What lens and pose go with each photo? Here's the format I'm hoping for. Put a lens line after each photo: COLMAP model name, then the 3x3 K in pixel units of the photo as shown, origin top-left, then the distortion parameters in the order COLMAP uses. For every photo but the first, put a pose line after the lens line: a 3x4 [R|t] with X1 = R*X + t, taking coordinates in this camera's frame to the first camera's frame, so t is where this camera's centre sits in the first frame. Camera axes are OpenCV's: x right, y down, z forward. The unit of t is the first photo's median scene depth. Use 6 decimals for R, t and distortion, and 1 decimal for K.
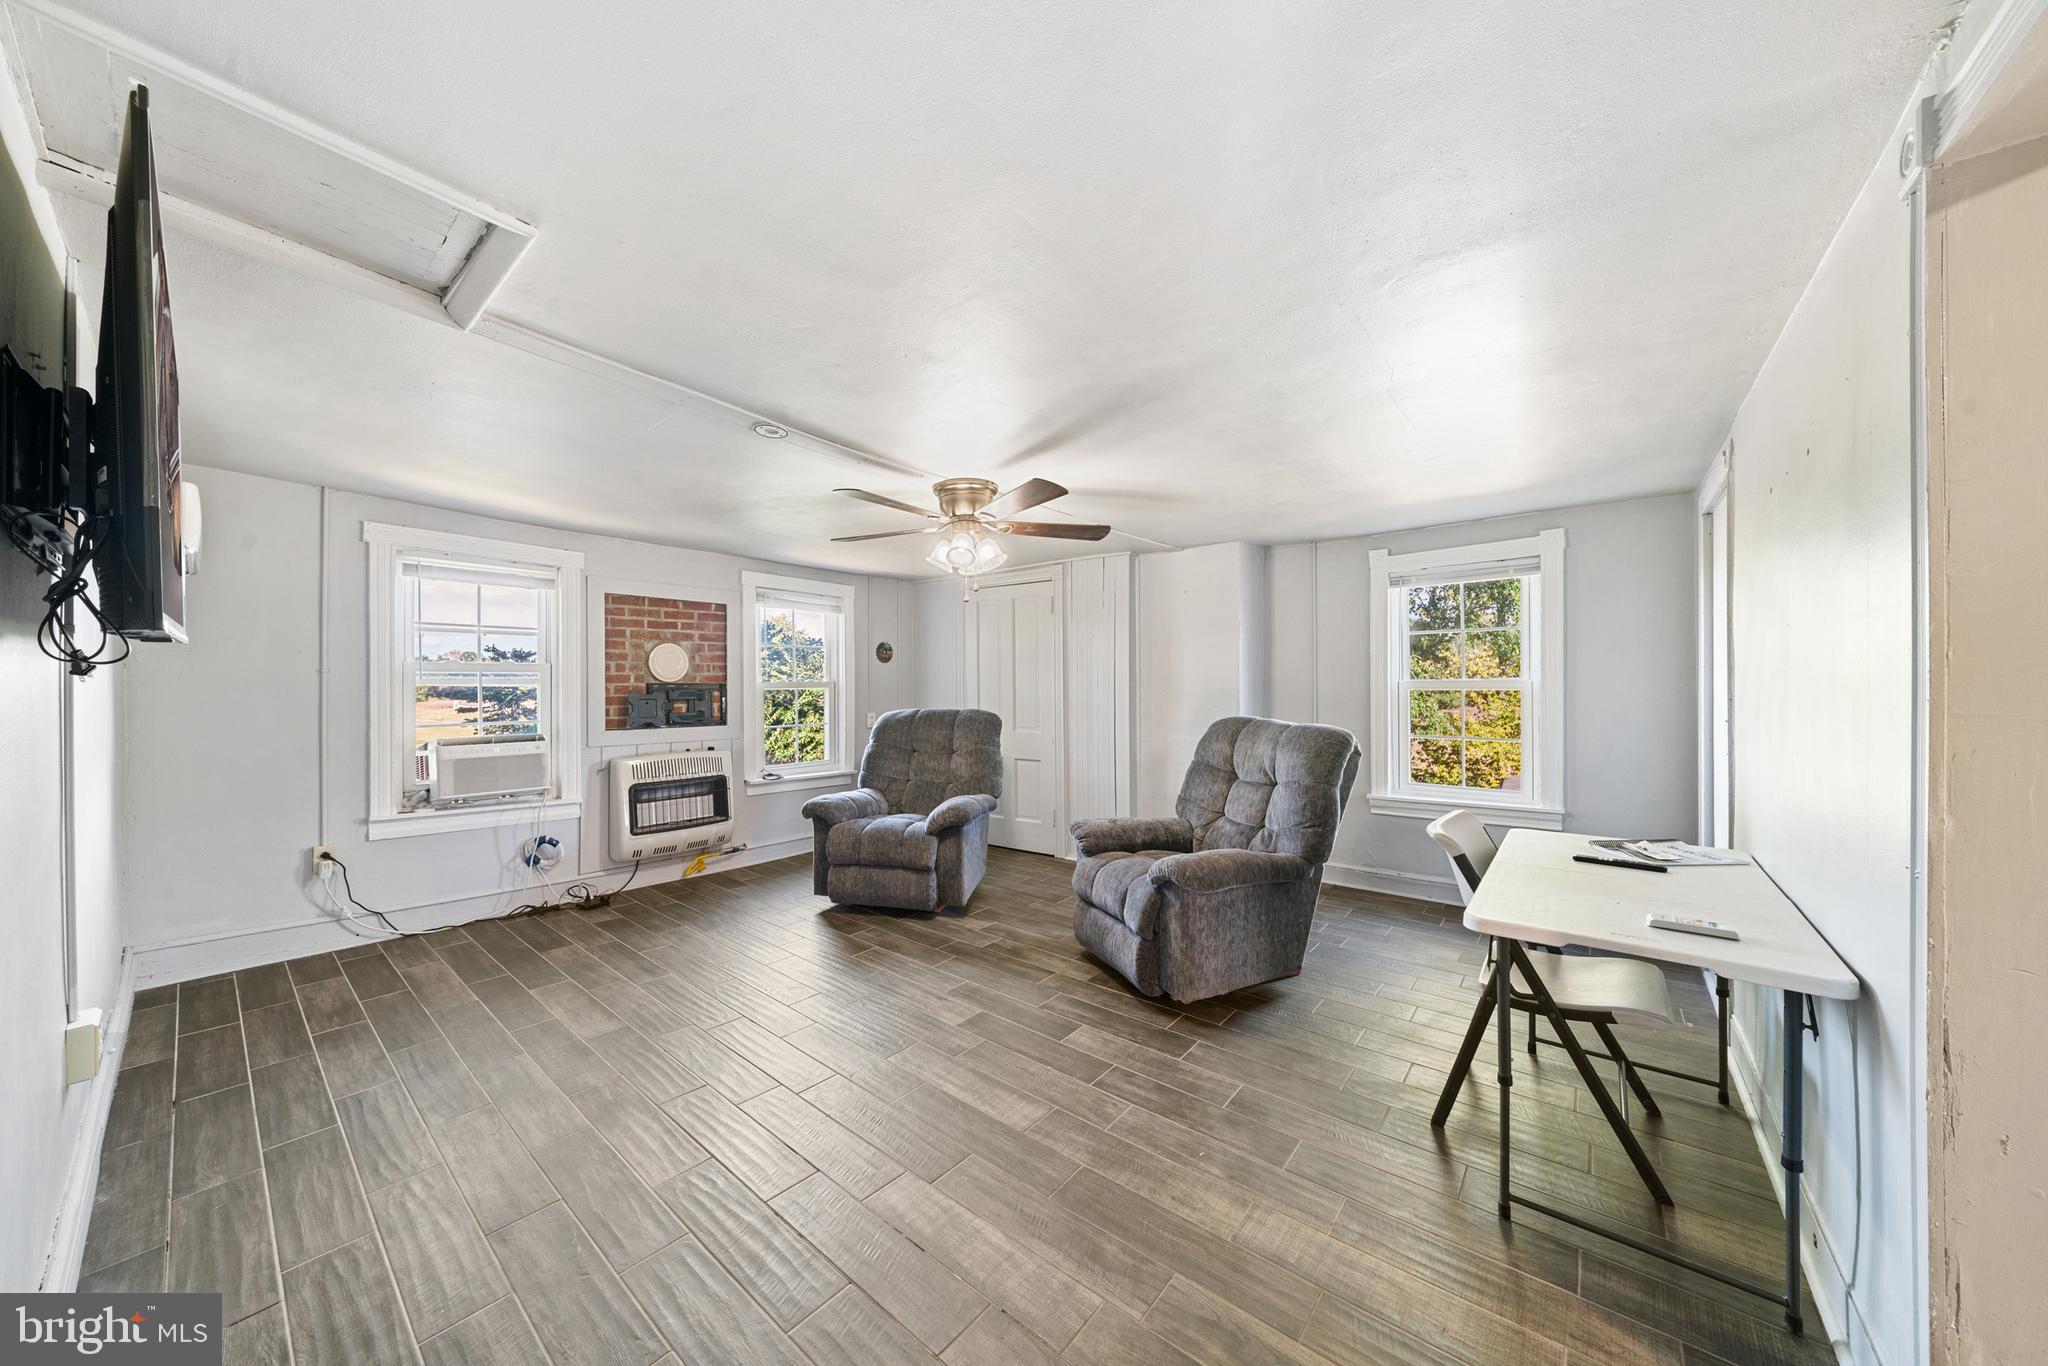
lens RADIAL K [[693.5, 0, 1024.0], [0, 693.5, 683.0], [0, 0, 1]] dist [-0.005212, -0.000204]
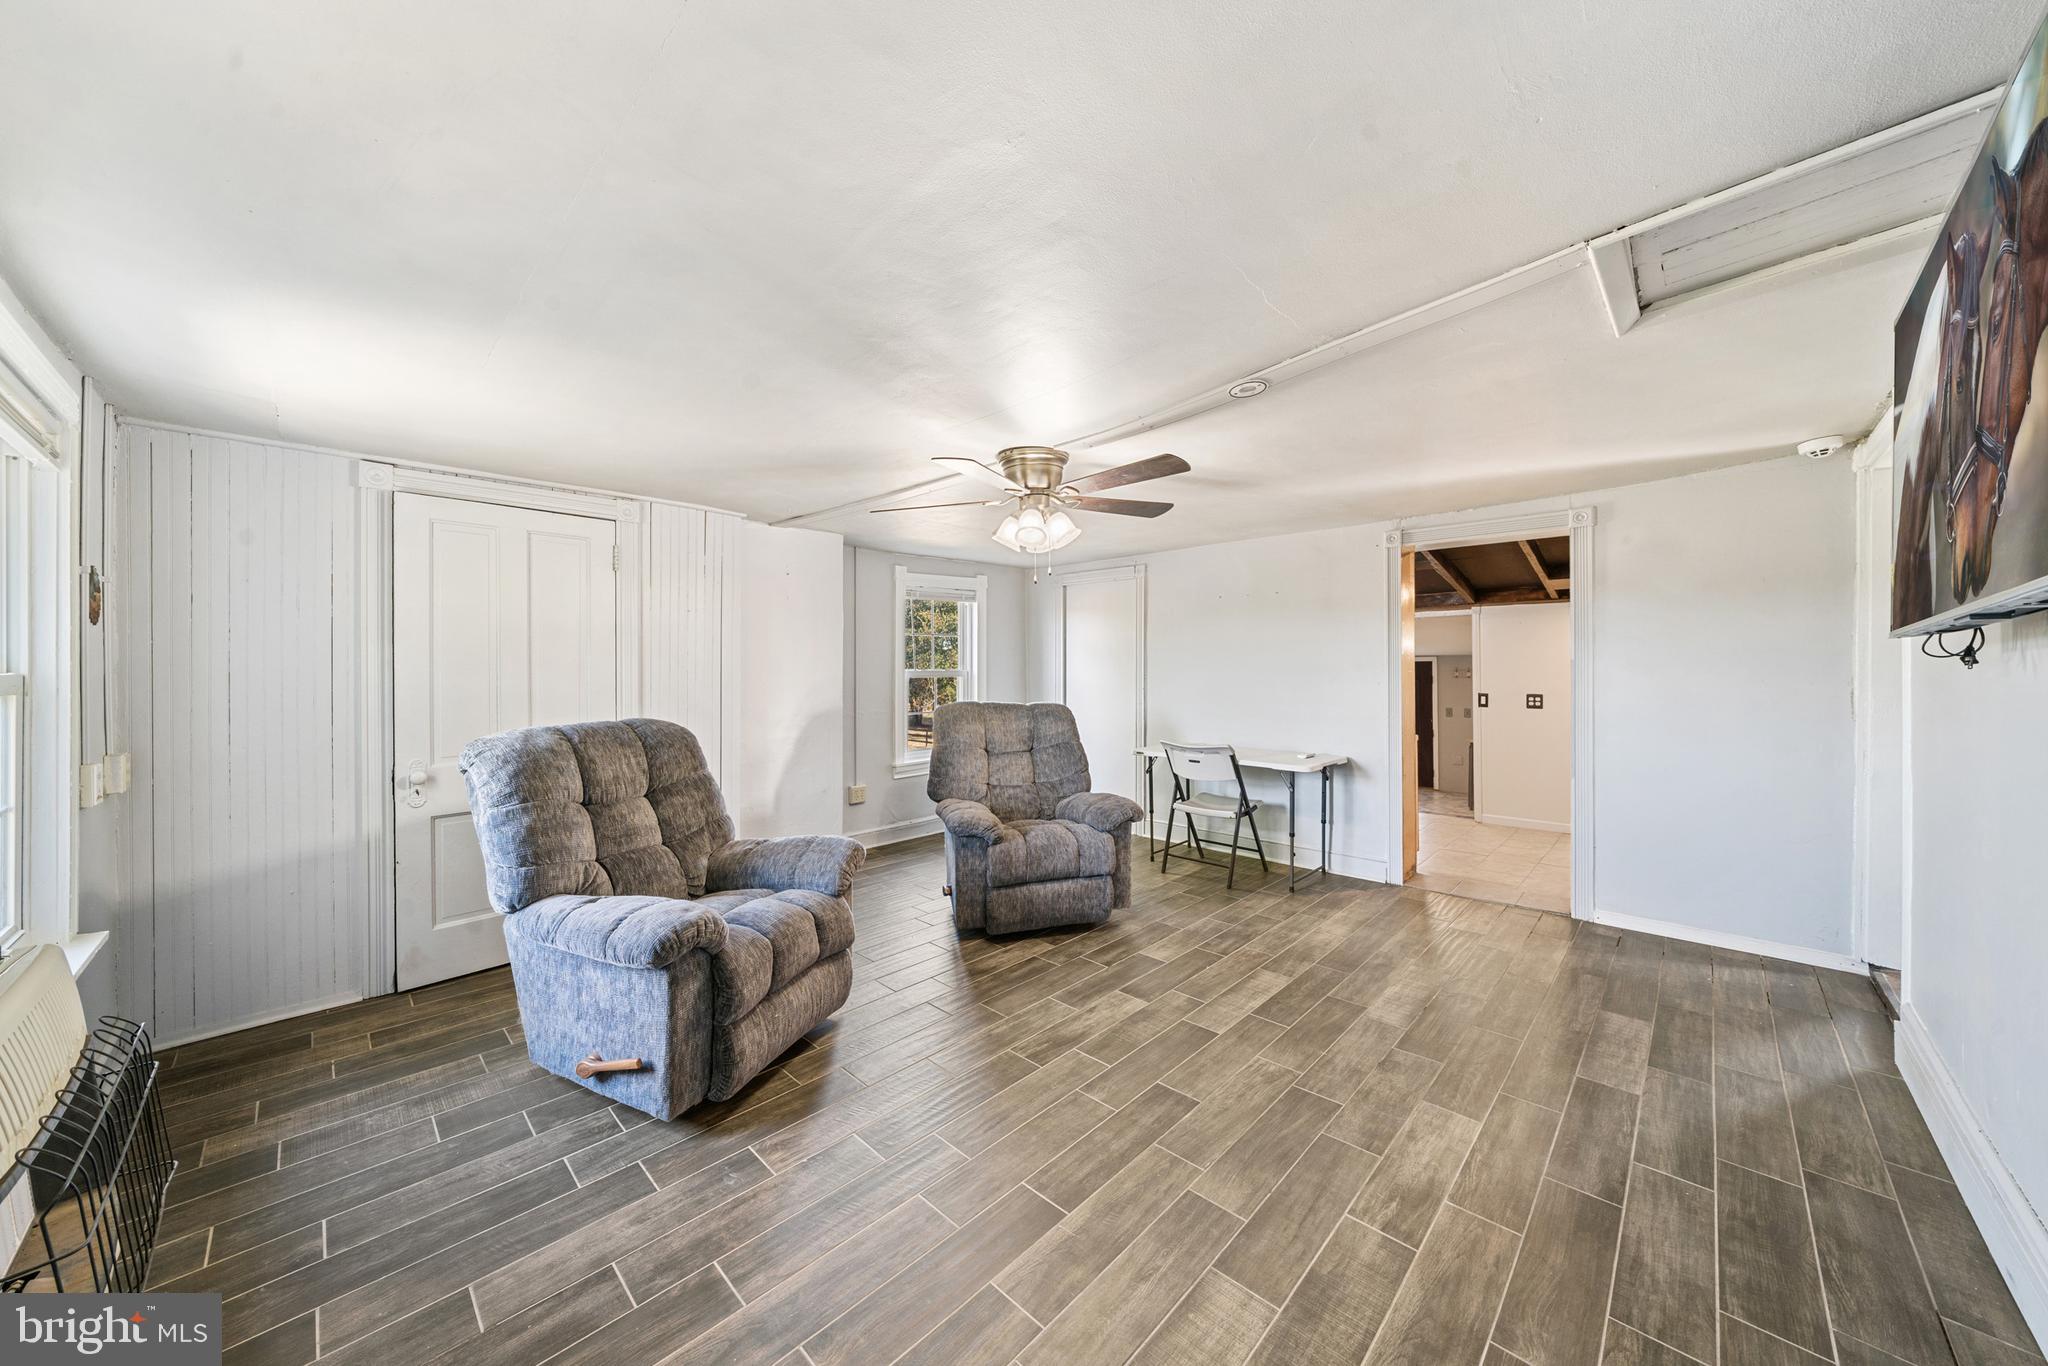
lens RADIAL K [[693.5, 0, 1024.0], [0, 693.5, 683.0], [0, 0, 1]] dist [-0.005212, -0.000204]
pose [[0.085048, -0.014616, 0.996270, -0.988723], [0.001236, 0.999893, 0.014563, 0.000604], [-0.996376, -0.000008, 0.085057, 0.951348]]
